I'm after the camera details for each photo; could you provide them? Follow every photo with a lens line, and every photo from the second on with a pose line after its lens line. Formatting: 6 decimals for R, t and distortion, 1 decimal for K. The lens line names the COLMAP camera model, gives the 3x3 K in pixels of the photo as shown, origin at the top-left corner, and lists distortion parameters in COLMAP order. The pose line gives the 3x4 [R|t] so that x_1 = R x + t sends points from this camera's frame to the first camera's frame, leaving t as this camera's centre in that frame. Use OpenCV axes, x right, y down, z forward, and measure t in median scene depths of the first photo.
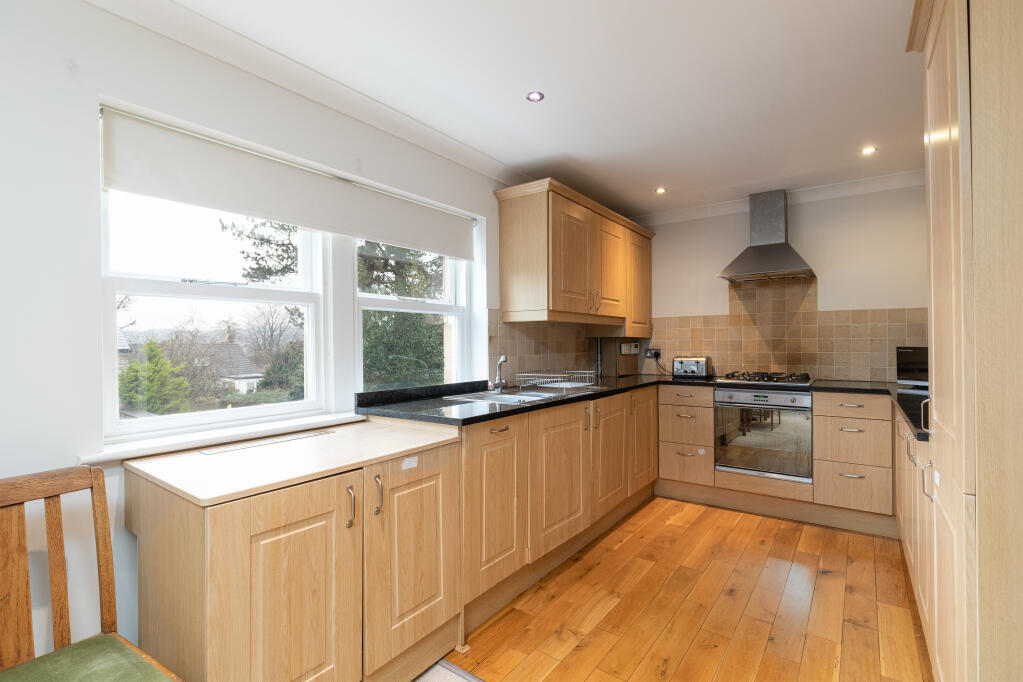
lens RADIAL K [[474.5, 0, 511.5], [0, 474.5, 341.0], [0, 0, 1]] dist [-0.000598, -0.000004]
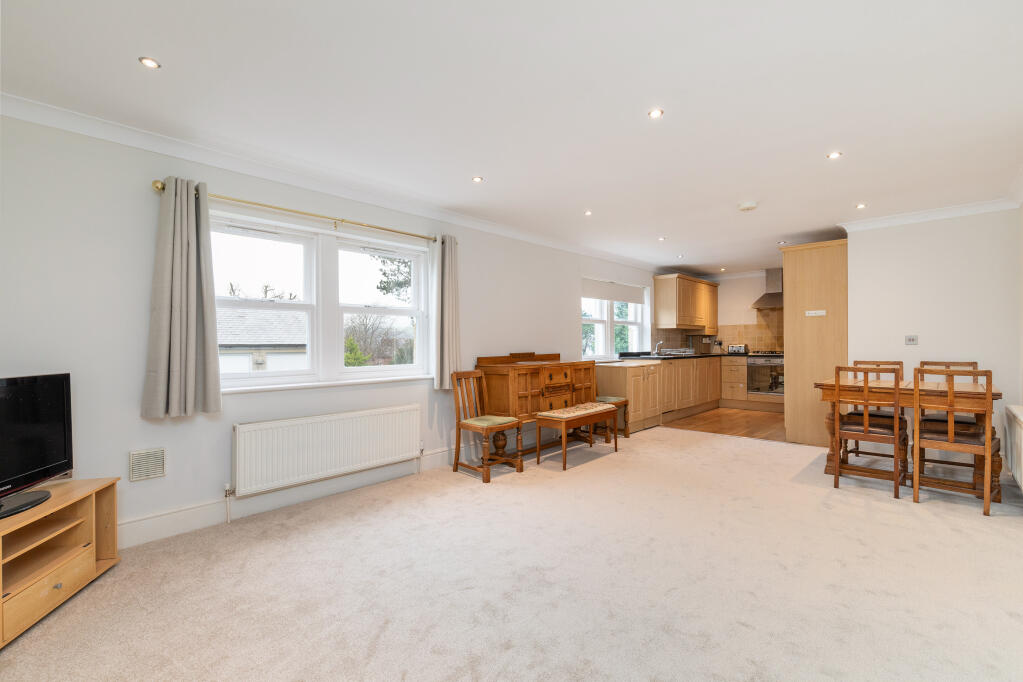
lens RADIAL K [[440.7, 0, 511.5], [0, 440.7, 341.0], [0, 0, 1]] dist [0.001023, -0.000047]
pose [[0.990568, 0.002918, -0.136993, -0.384445], [-0.002584, 0.999993, 0.002614, 0.018482], [0.137000, -0.002236, 0.990569, -1.190834]]
